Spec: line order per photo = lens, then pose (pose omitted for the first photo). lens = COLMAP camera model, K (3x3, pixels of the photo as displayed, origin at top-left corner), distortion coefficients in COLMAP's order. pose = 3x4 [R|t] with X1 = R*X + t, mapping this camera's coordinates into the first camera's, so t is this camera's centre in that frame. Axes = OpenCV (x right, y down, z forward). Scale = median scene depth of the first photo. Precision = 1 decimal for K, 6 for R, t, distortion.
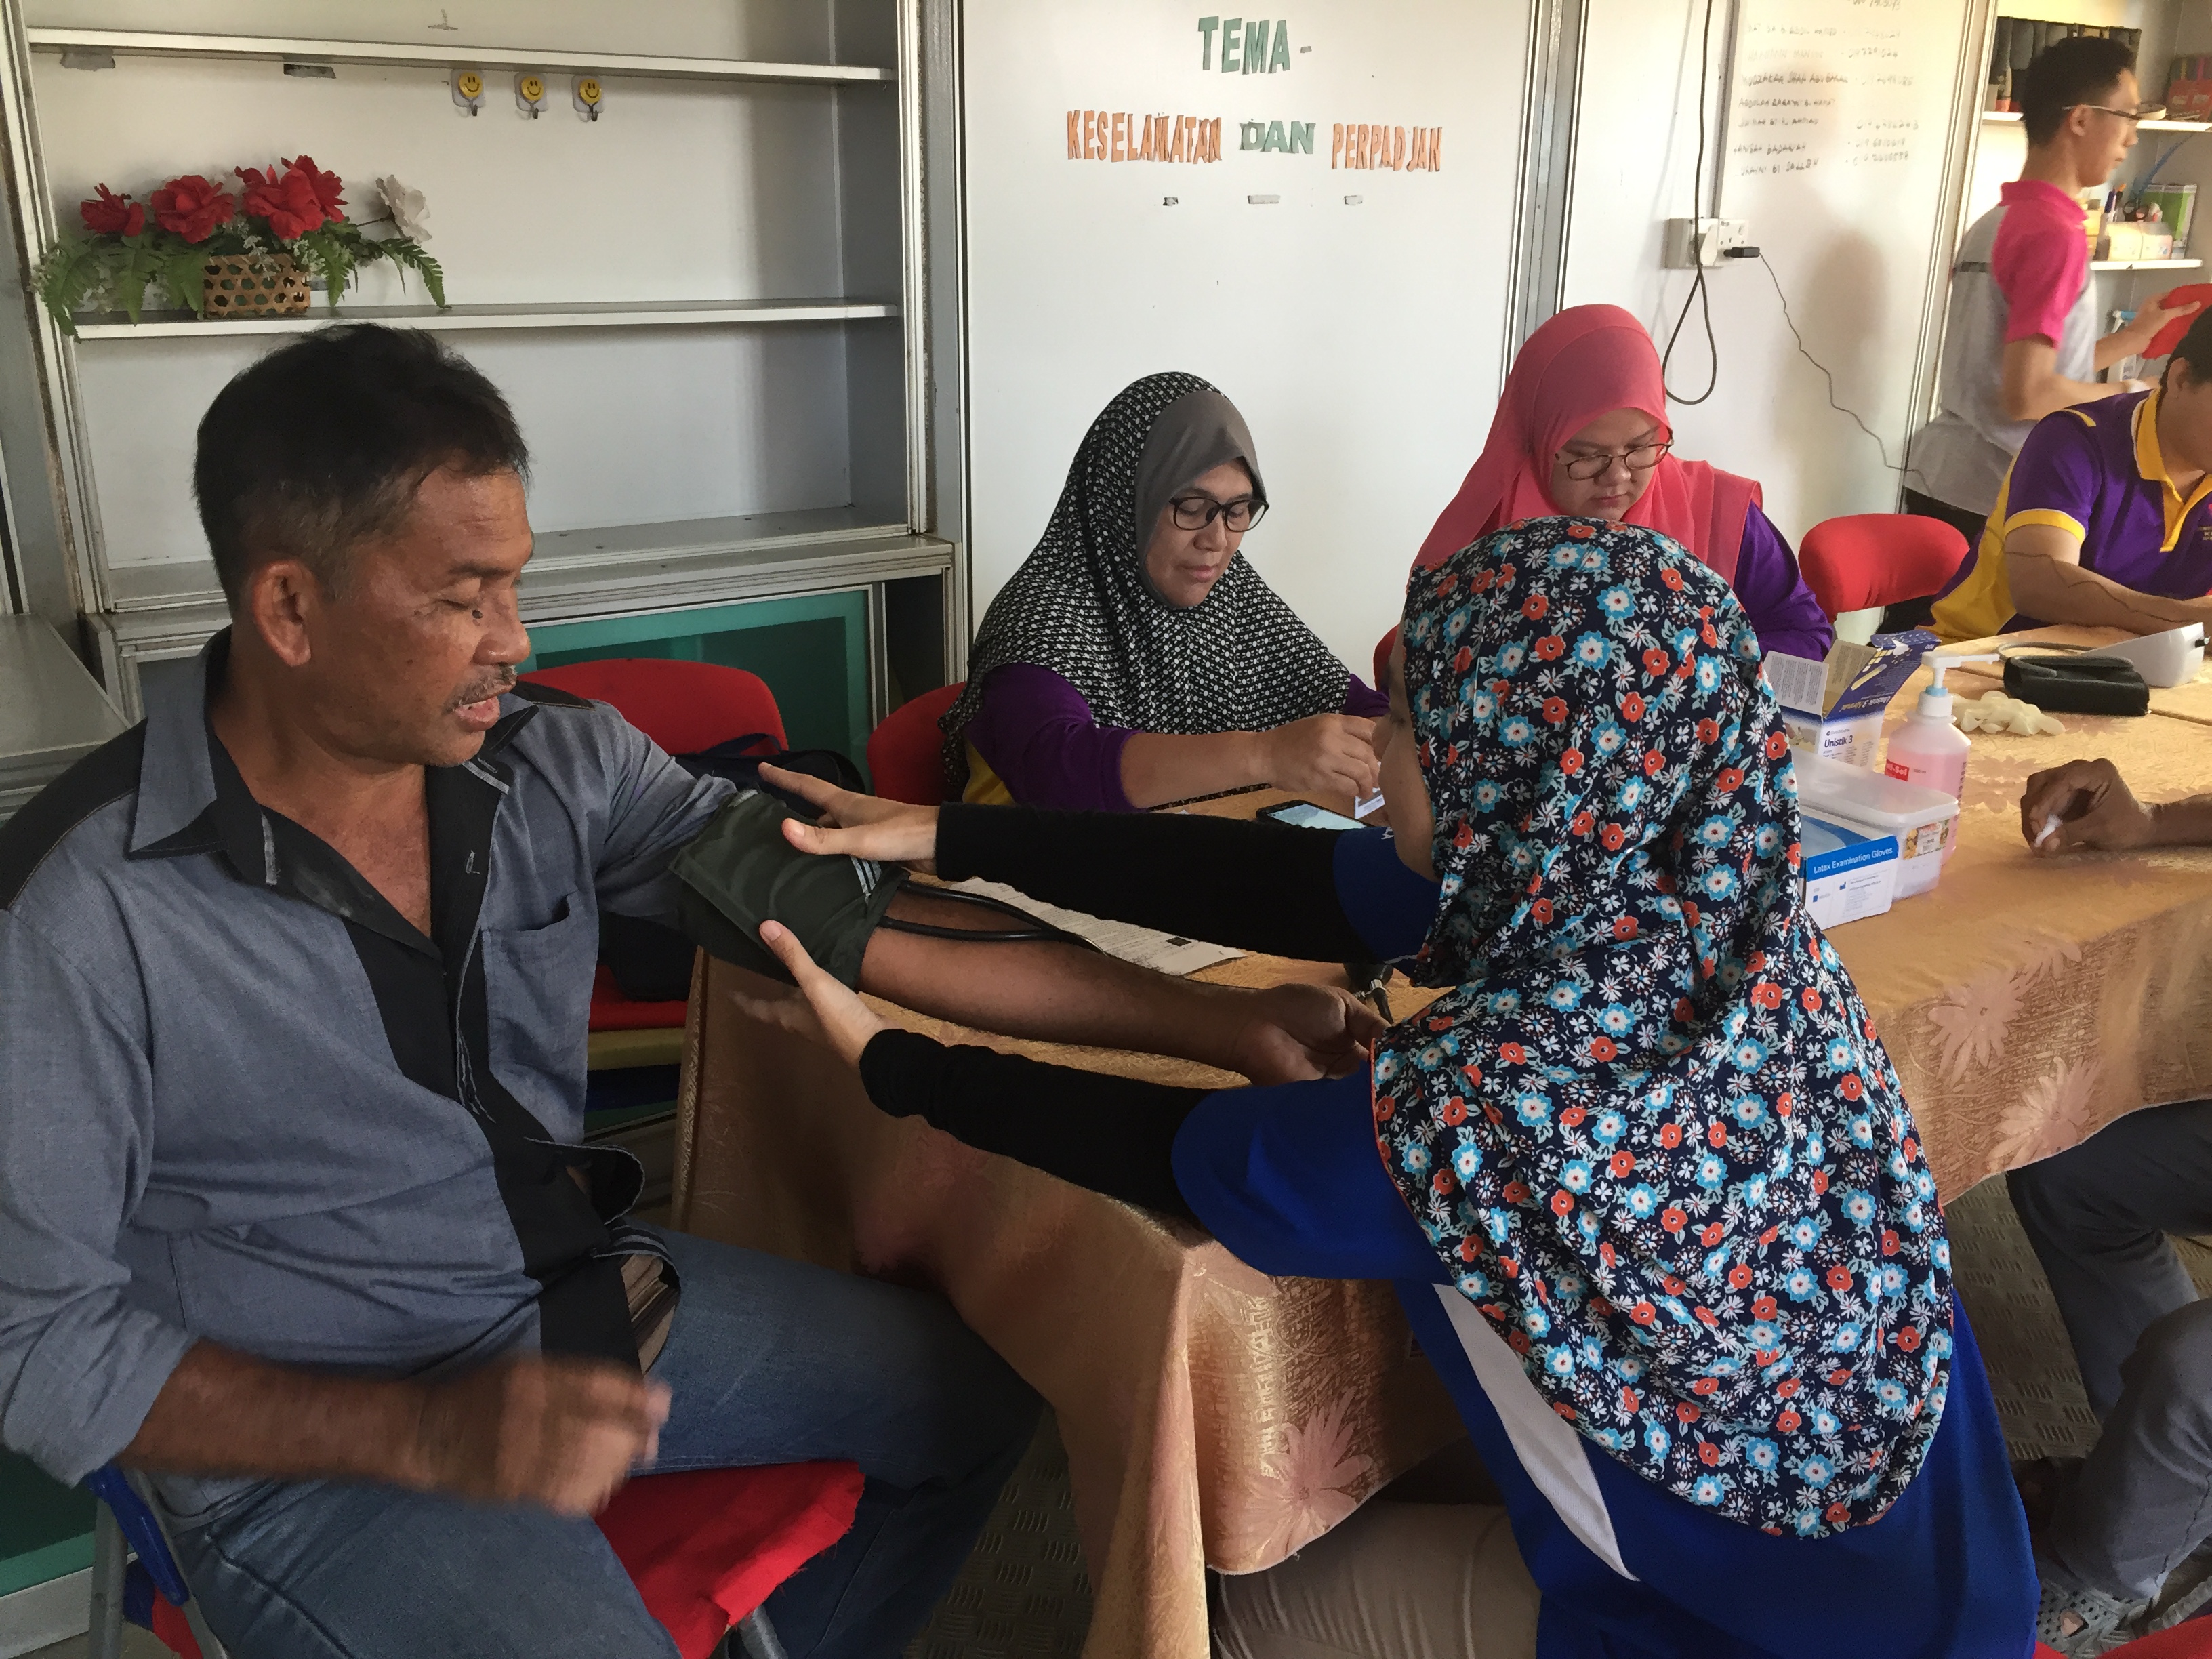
lens RADIAL K [[1885.6, 0, 1090.3], [0, 1885.6, 811.8], [0, 0, 1]] dist [0.085333, -0.104024]
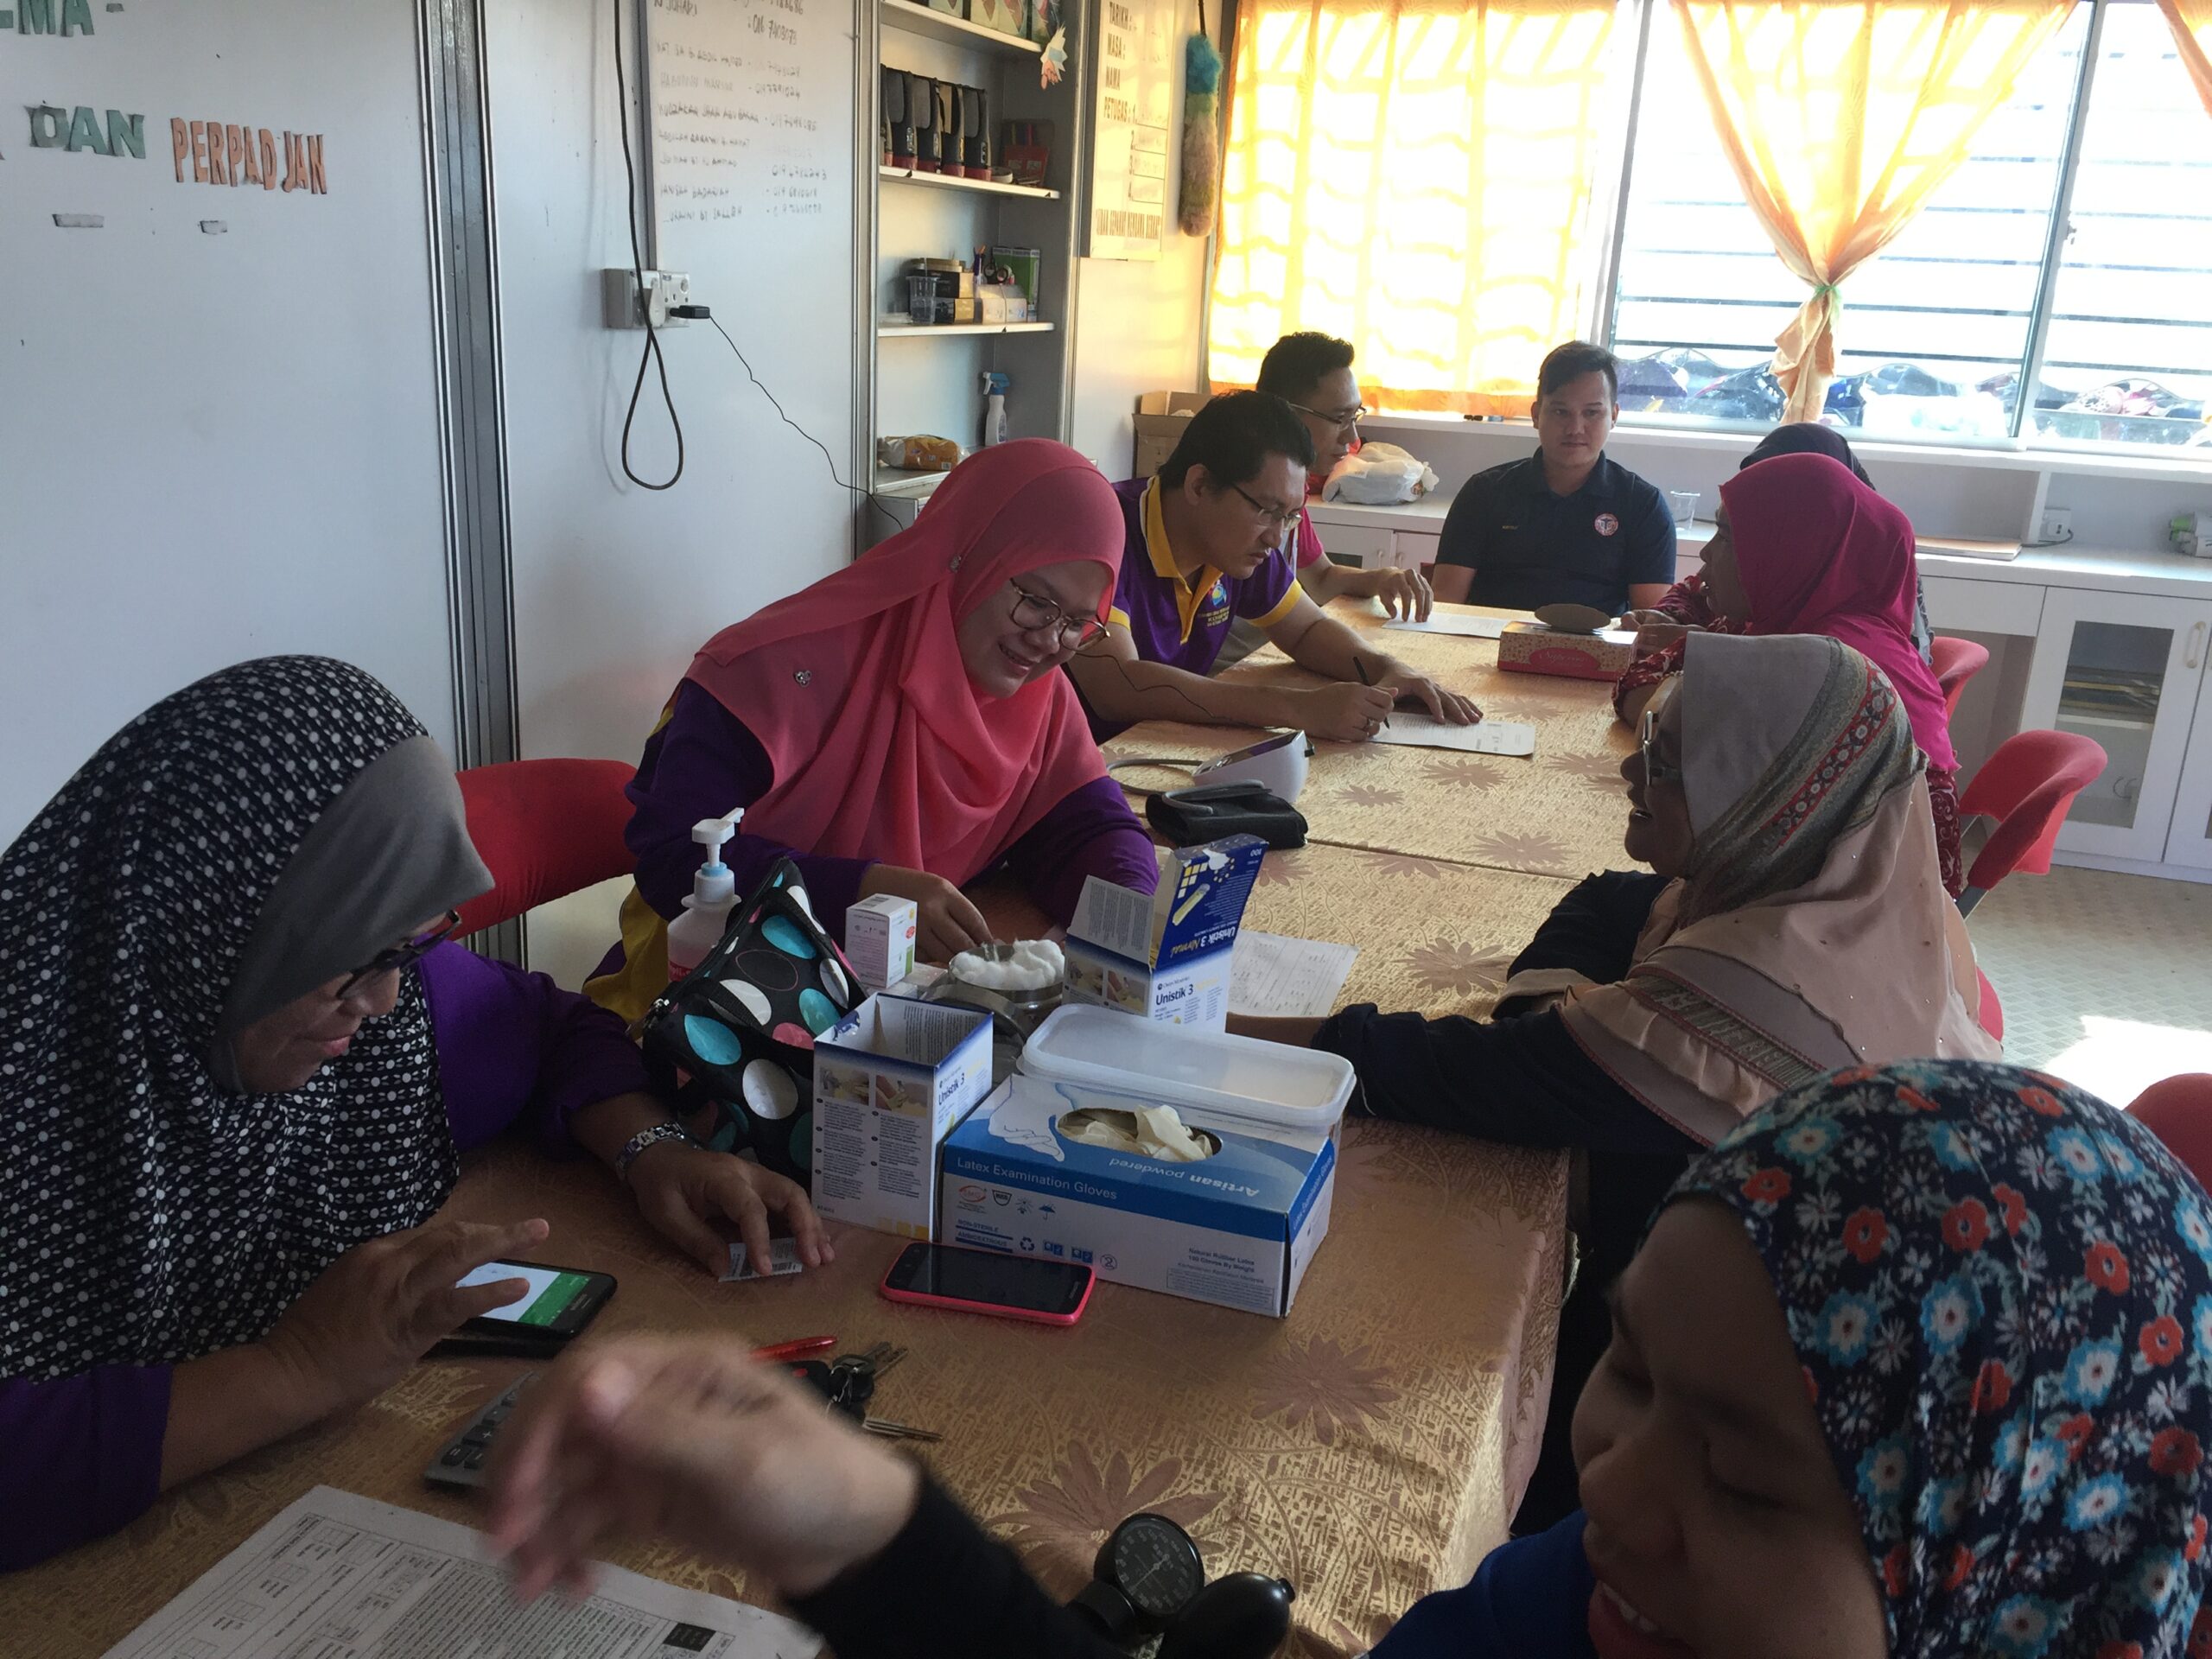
lens RADIAL K [[1885.6, 0, 1109.2], [0, 1885.6, 840.0], [0, 0, 1]] dist [0.085333, -0.104024]
pose [[0.803835, -0.140641, 0.577988, -0.042260], [0.137845, 0.989241, 0.049003, -0.092386], [-0.578661, 0.040283, 0.814573, 0.255216]]
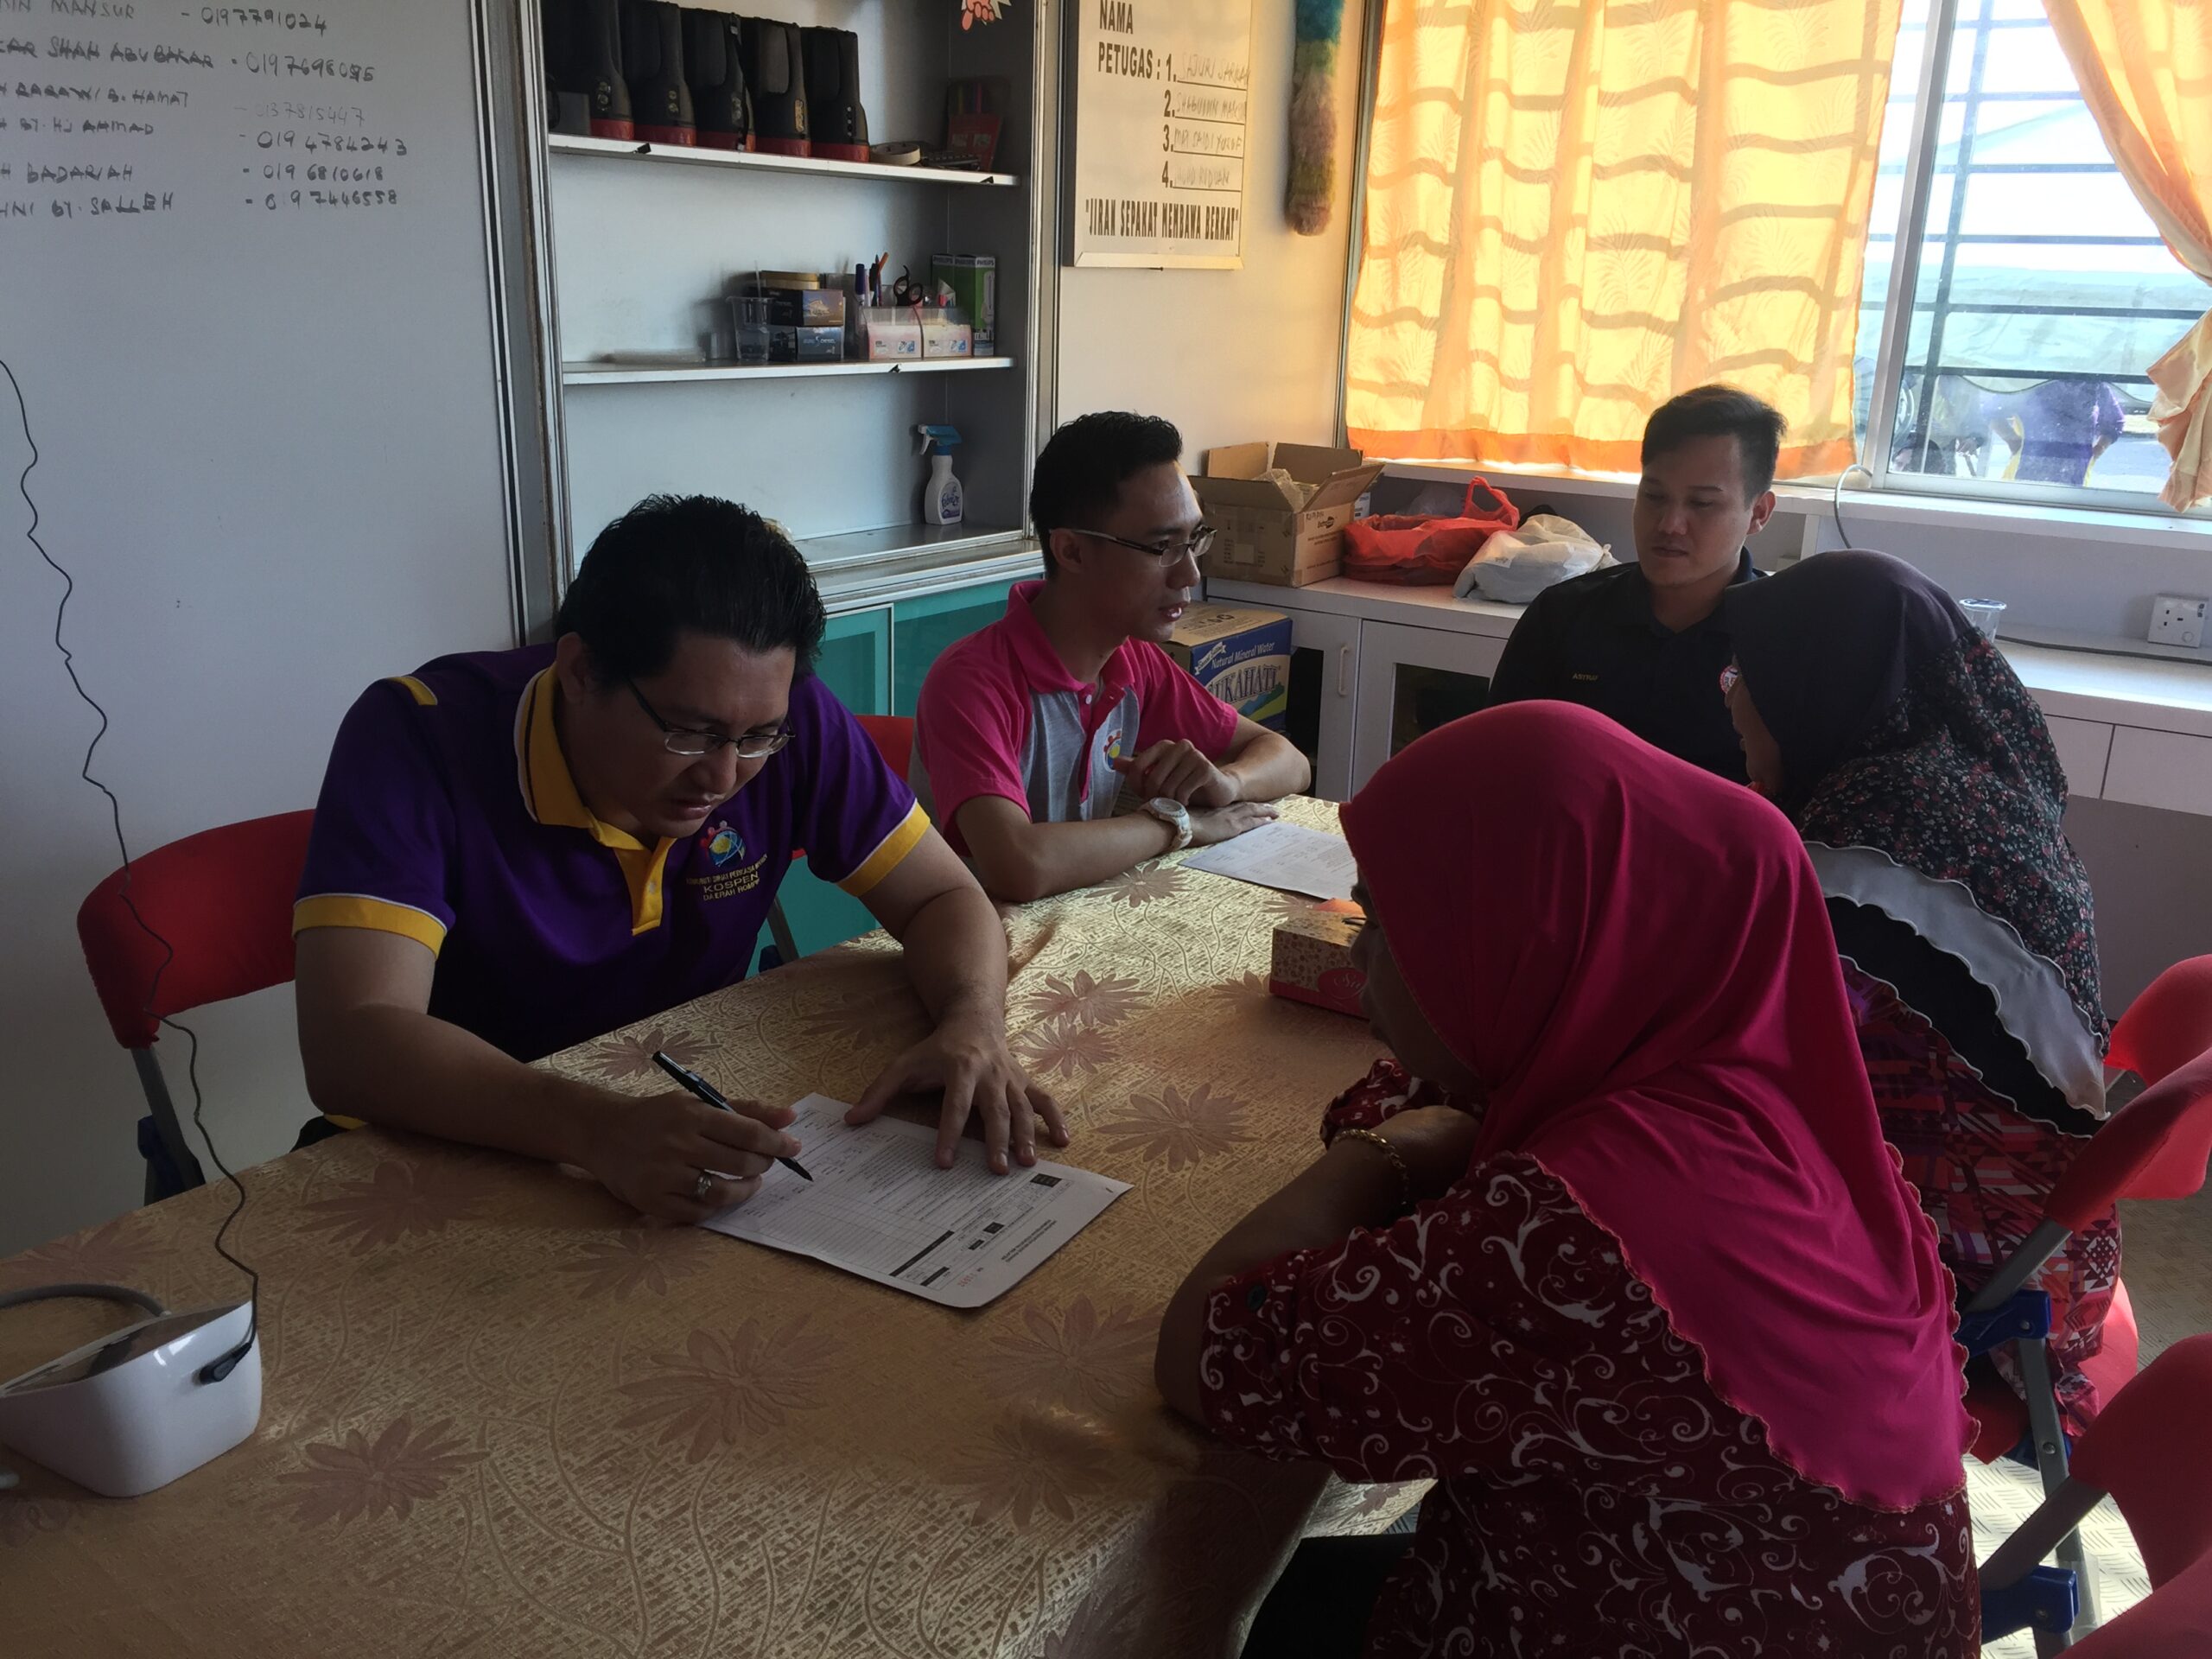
lens RADIAL K [[1885.6, 0, 1116.1], [0, 1885.6, 827.8], [0, 0, 1]] dist [0.085333, -0.104024]
pose [[0.933539, -0.082830, 0.348775, 0.546314], [0.086291, 0.996254, 0.005630, -0.167240], [-0.347934, 0.024840, 0.937190, 0.469438]]
